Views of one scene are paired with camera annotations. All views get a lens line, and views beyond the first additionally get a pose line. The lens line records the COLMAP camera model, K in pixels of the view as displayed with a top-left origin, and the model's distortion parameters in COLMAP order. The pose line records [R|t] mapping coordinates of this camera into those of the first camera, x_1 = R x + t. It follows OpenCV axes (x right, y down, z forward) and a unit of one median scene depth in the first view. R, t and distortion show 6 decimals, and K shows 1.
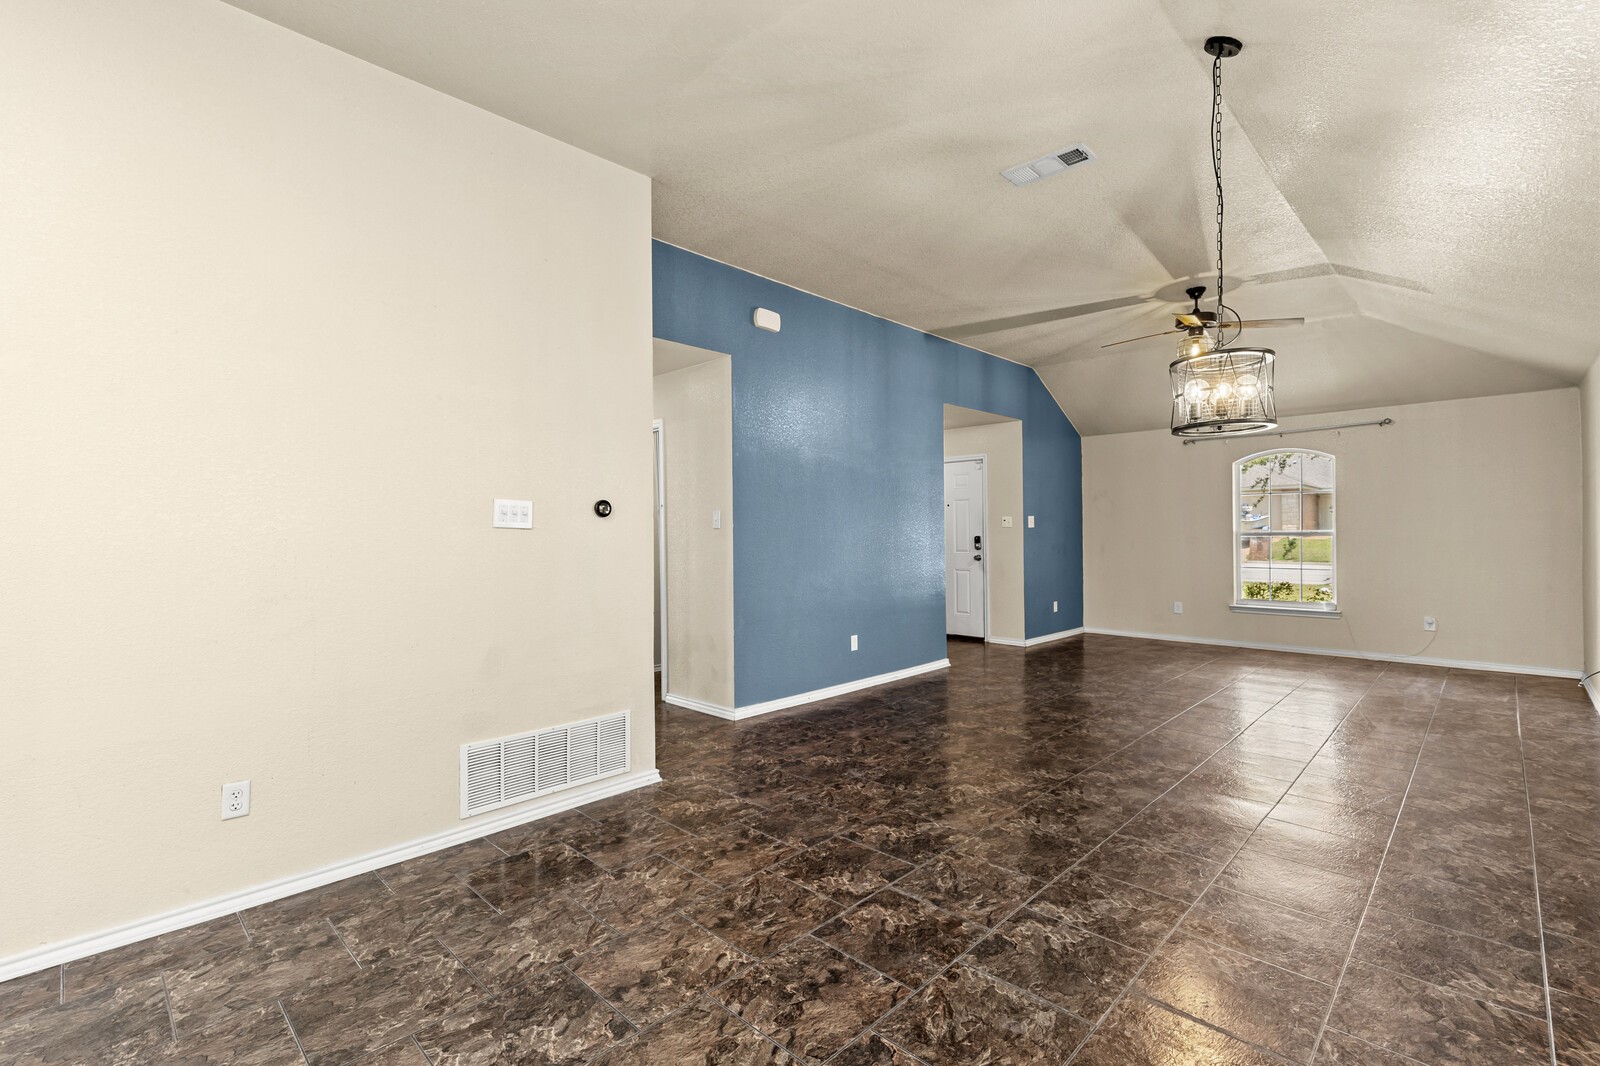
lens RADIAL K [[730.9, 0, 787.2], [0, 730.9, 532.9], [0, 0, 1]] dist [0.014283, -0.000263]
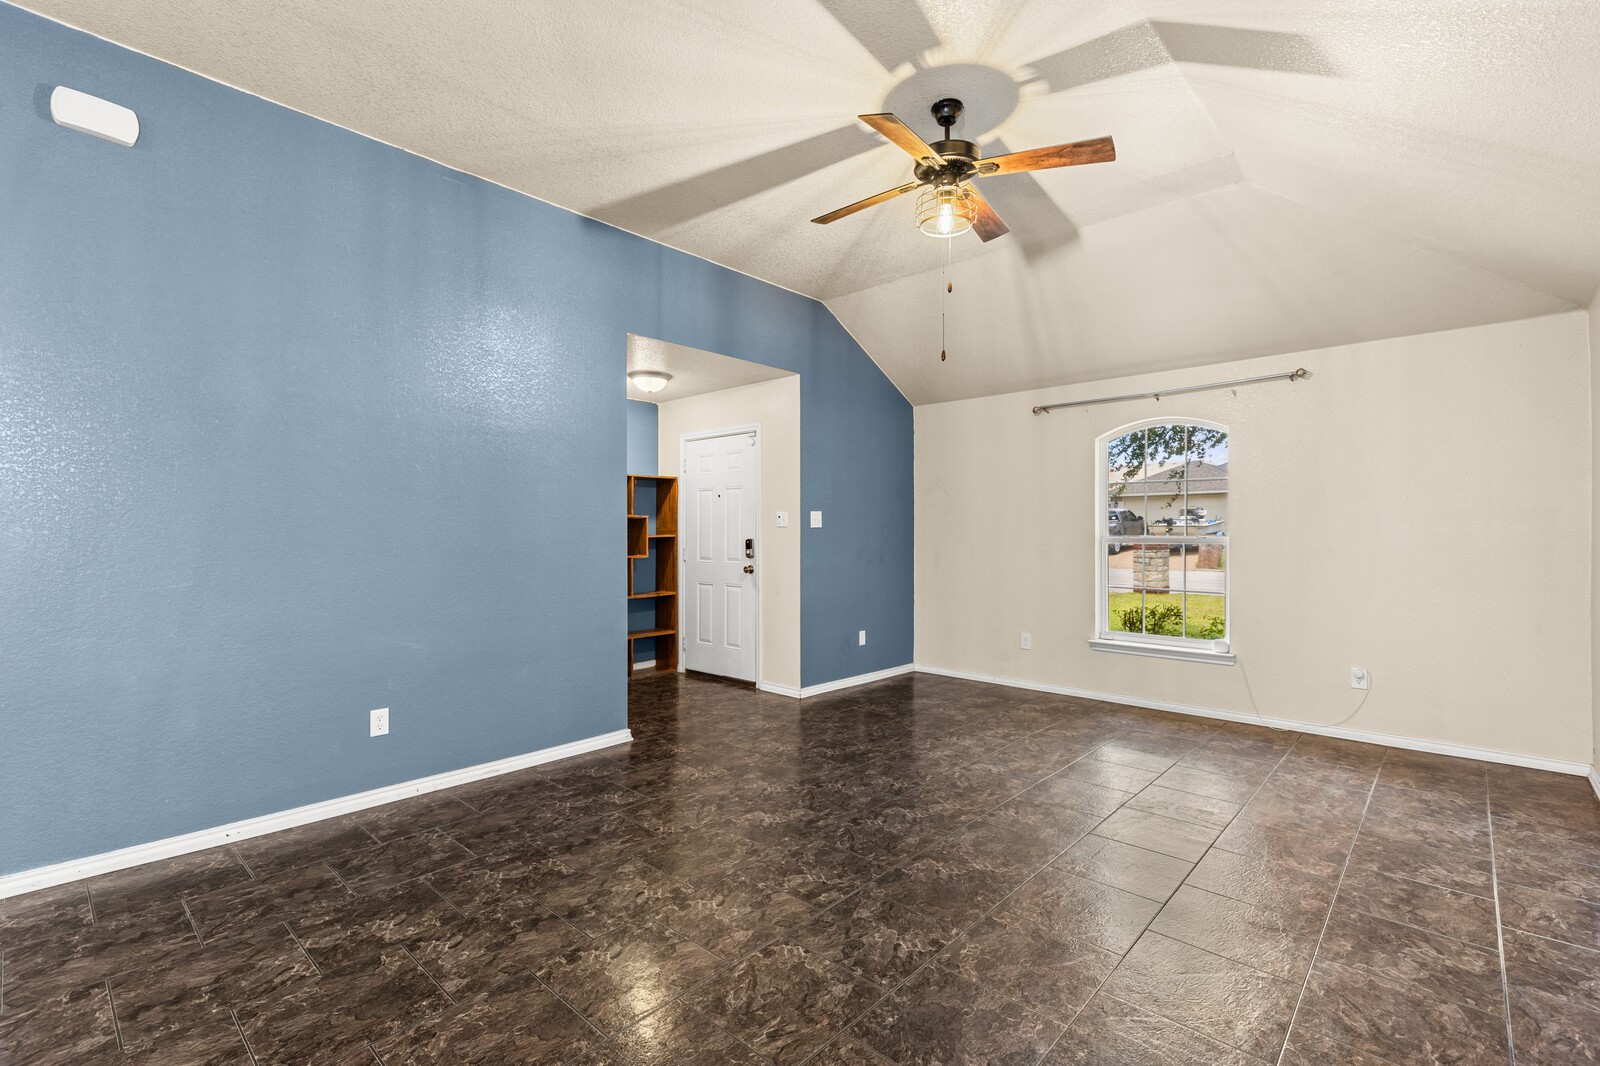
lens RADIAL K [[717.0, 0, 791.3], [0, 717.0, 534.3], [0, 0, 1]] dist [0.007604, -0.000116]
pose [[0.999758, 0.010158, 0.019506, 0.301291], [-0.010170, 0.999948, 0.000497, -0.000993], [-0.019500, -0.000696, 0.999810, 0.315937]]
